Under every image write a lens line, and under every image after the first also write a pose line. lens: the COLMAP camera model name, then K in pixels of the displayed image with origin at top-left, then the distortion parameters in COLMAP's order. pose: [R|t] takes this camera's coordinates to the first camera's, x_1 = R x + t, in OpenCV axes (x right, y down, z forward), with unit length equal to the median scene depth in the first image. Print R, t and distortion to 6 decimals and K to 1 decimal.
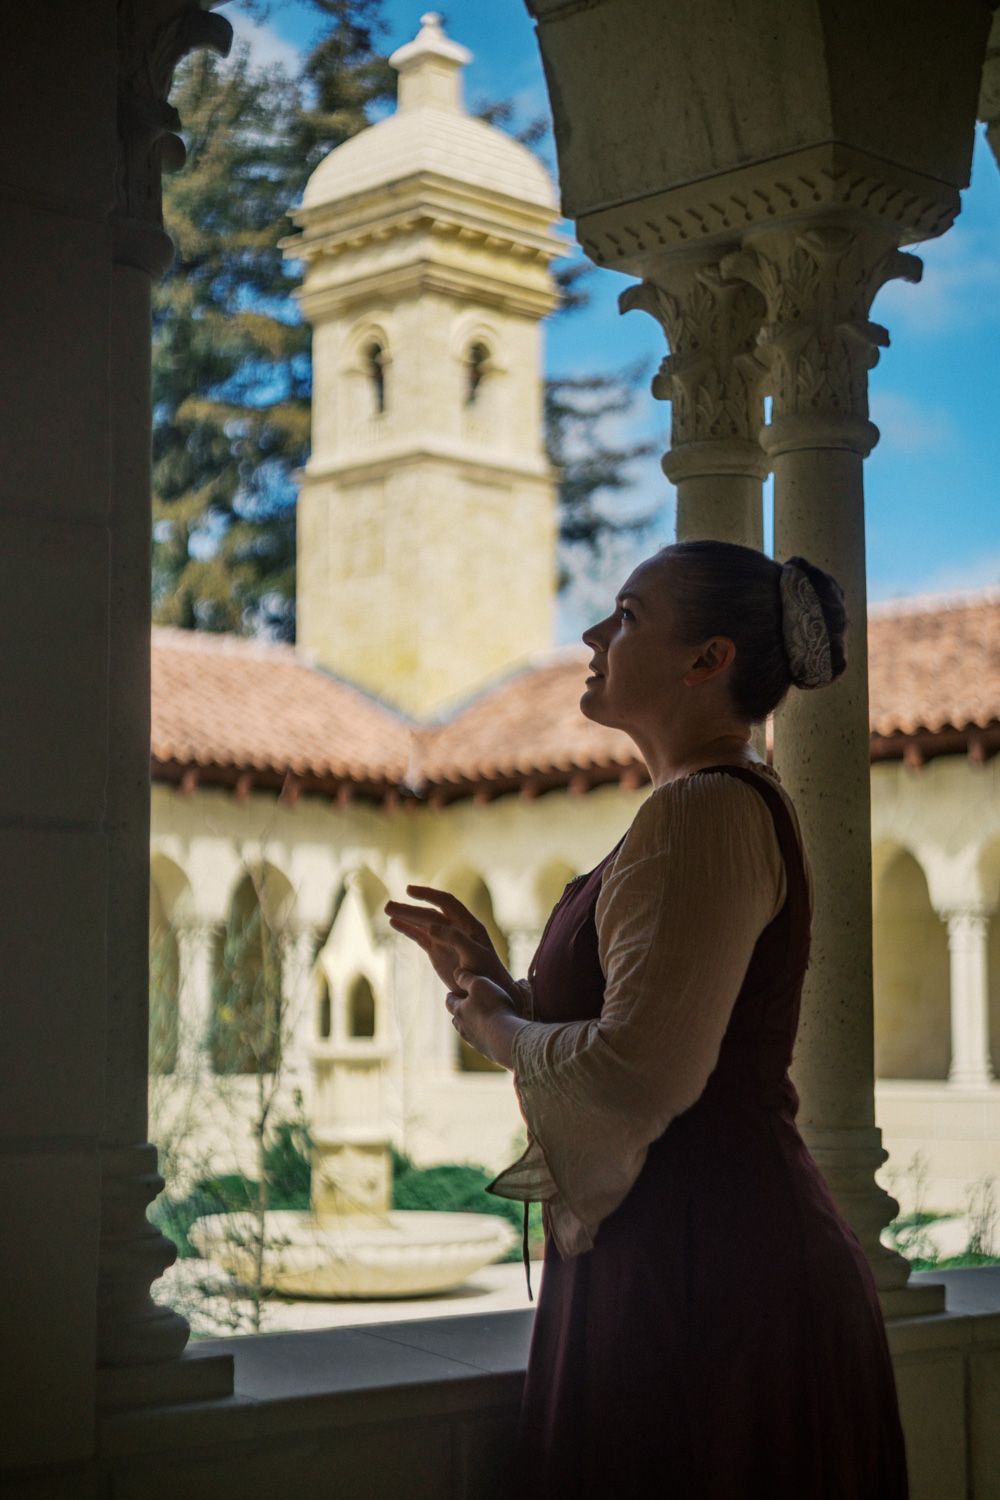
lens RADIAL K [[2628.0, 0, 407.0], [0, 2628.0, 801.2], [0, 0, 1]] dist [0.061617, 0.114952]
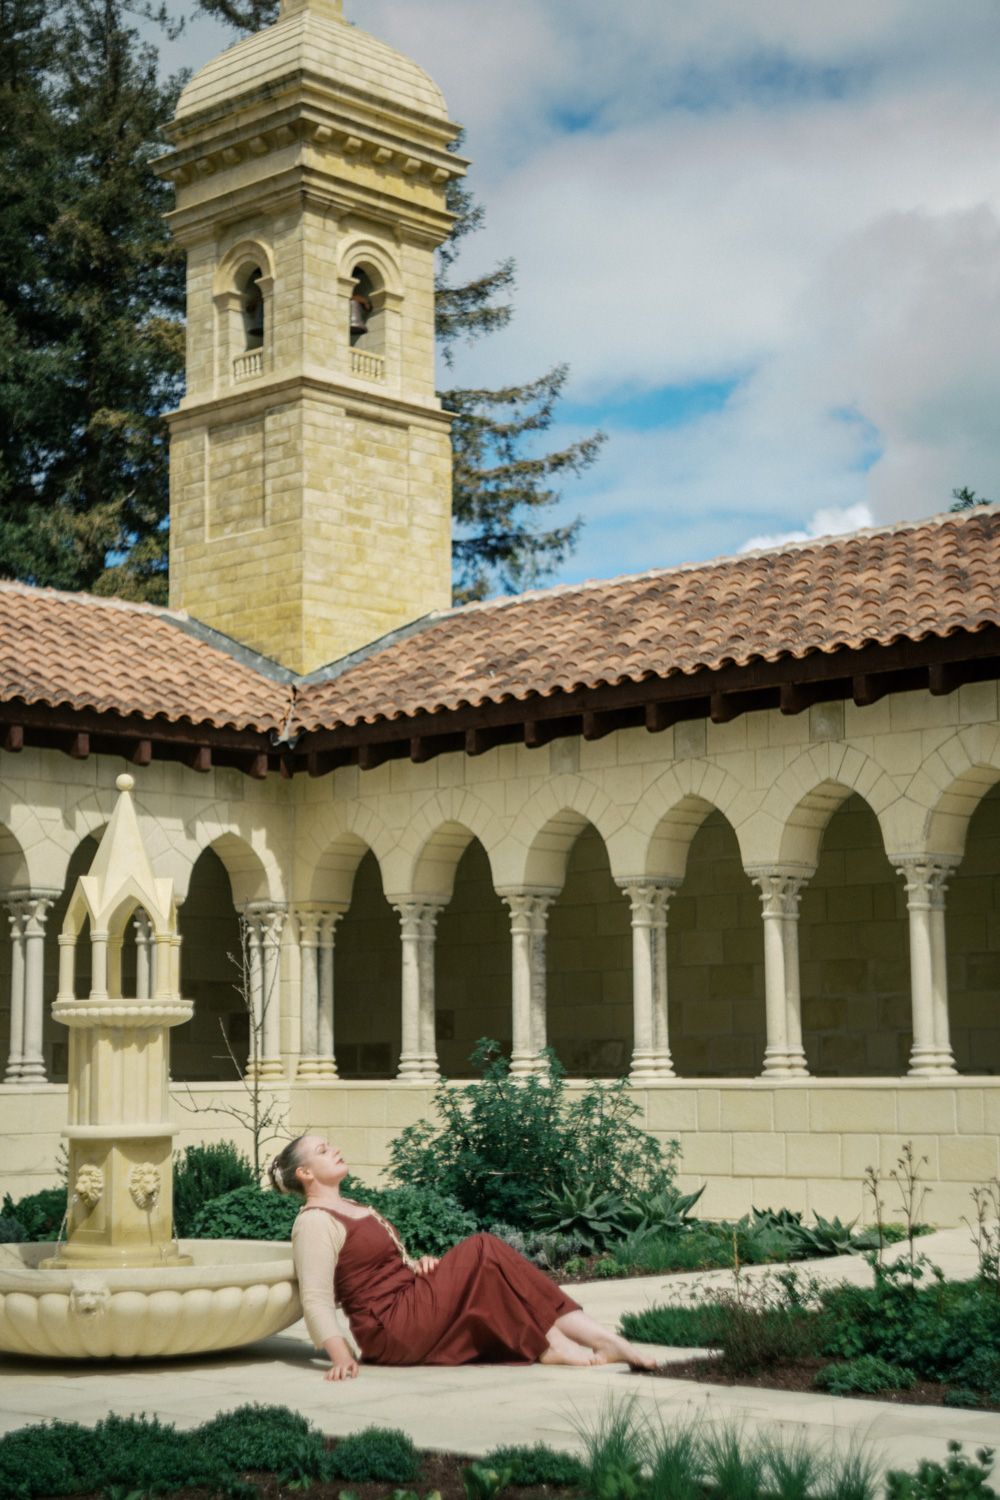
lens RADIAL K [[2537.2, 0, 502.6], [0, 2537.2, 778.4], [0, 0, 1]] dist [0.066539, -0.061863]
pose [[0.997944, -0.005960, 0.063821, 0.017072], [0.007330, 0.999747, -0.021261, 0.020540], [-0.063678, 0.021685, 0.997735, 0.133182]]
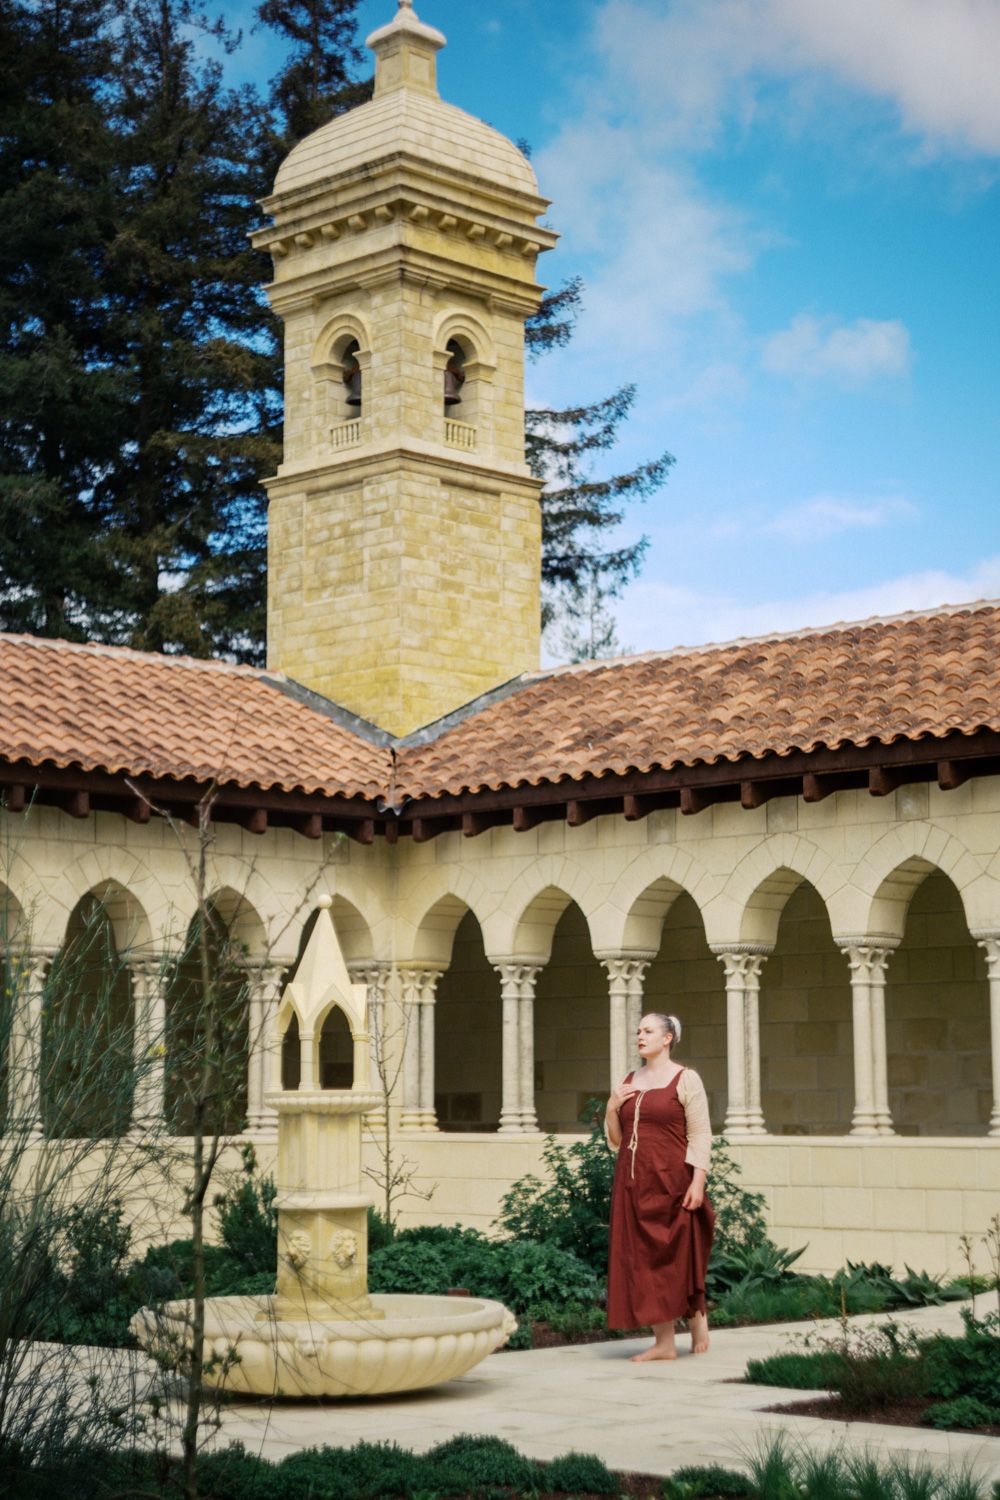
lens RADIAL K [[2658.7, 0, 544.1], [0, 2658.7, 767.2], [0, 0, 1]] dist [0.053034, -0.190572]
pose [[0.998163, -0.002161, 0.060552, -0.000738], [0.004052, 0.999507, -0.031125, 0.006920], [-0.060455, 0.031313, 0.997680, 0.065786]]
